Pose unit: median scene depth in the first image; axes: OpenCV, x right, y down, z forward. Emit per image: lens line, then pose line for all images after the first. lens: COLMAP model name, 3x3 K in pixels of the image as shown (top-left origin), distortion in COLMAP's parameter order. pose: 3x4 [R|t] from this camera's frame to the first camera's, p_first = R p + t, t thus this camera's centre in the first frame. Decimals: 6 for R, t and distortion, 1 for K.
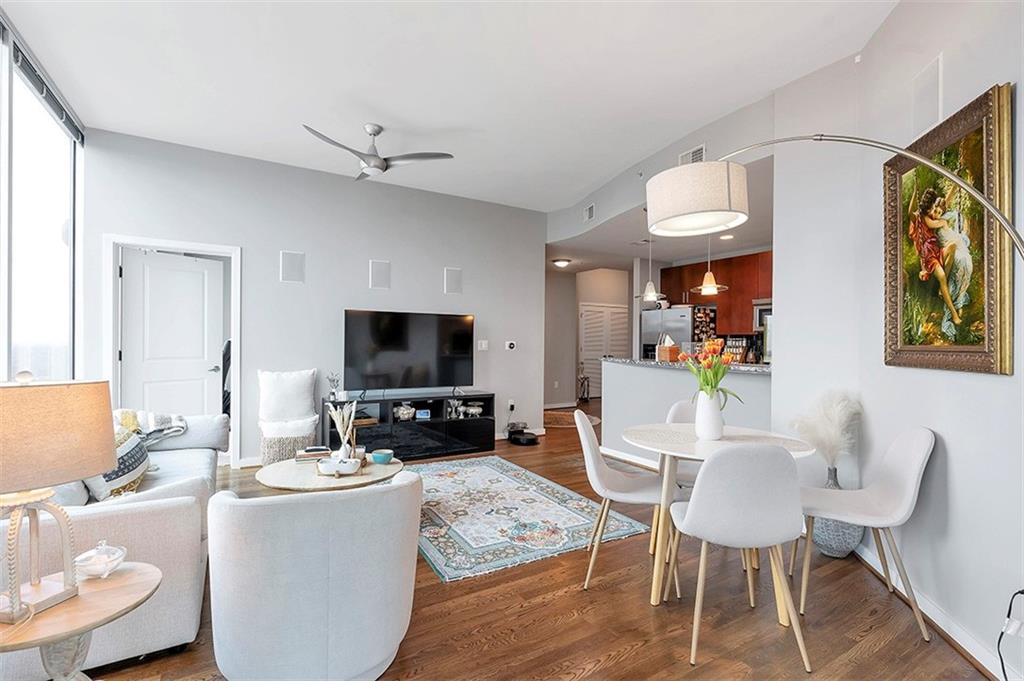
lens RADIAL K [[461.1, 0, 516.8], [0, 461.1, 340.6], [0, 0, 1]] dist [-0.006786, 0.001570]
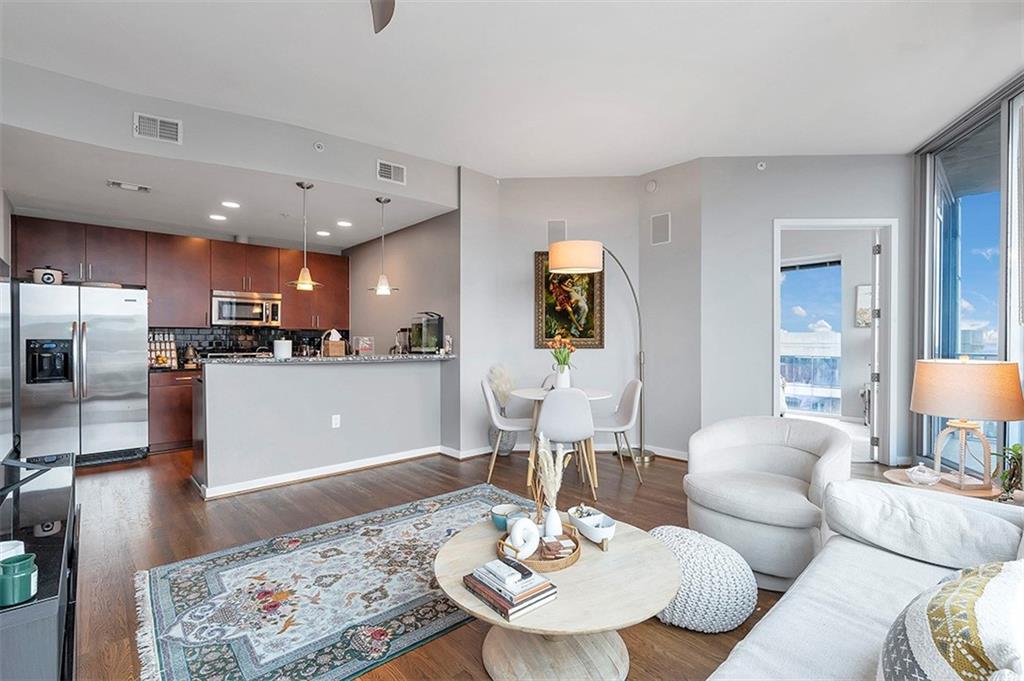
lens RADIAL K [[461.1, 0, 499.0], [0, 461.1, 340.1], [0, 0, 1]] dist [-0.006786, 0.001570]
pose [[-0.176022, -0.007066, 0.984361, -0.968827], [-0.006504, 0.999961, 0.006015, 0.004304], [-0.984365, -0.005343, -0.176061, 1.194095]]
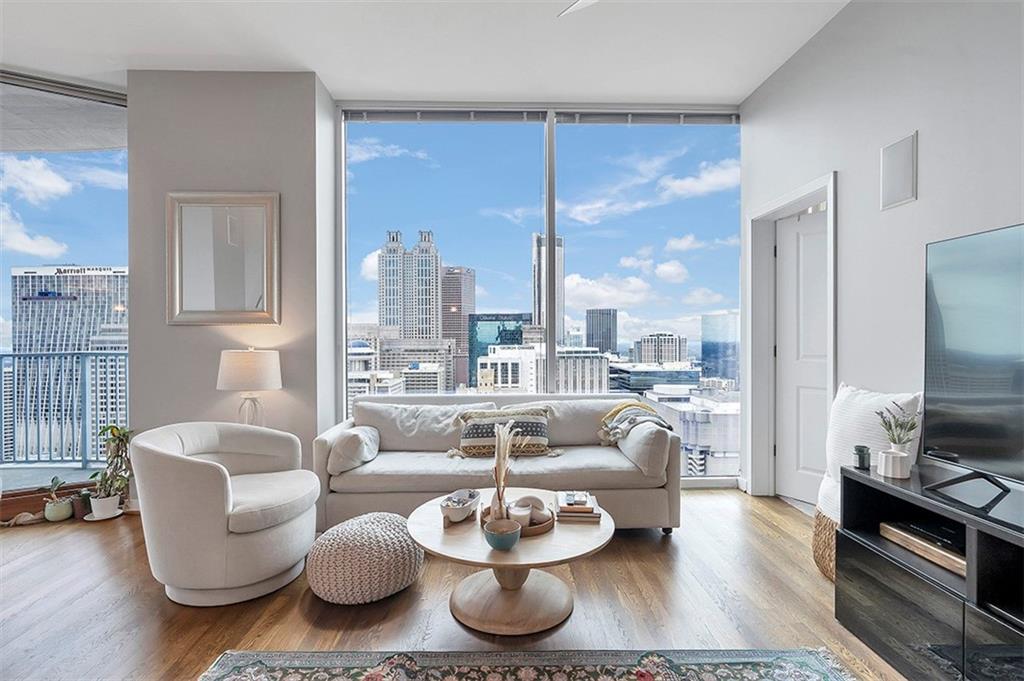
lens RADIAL K [[520.1, 0, 511.0], [0, 520.1, 340.4], [0, 0, 1]] dist [-0.004667, -0.001523]
pose [[-0.495137, -0.002006, -0.868812, 0.266638], [0.002672, 0.999989, -0.003832, 0.018654], [0.868811, -0.004219, -0.495127, 1.405548]]
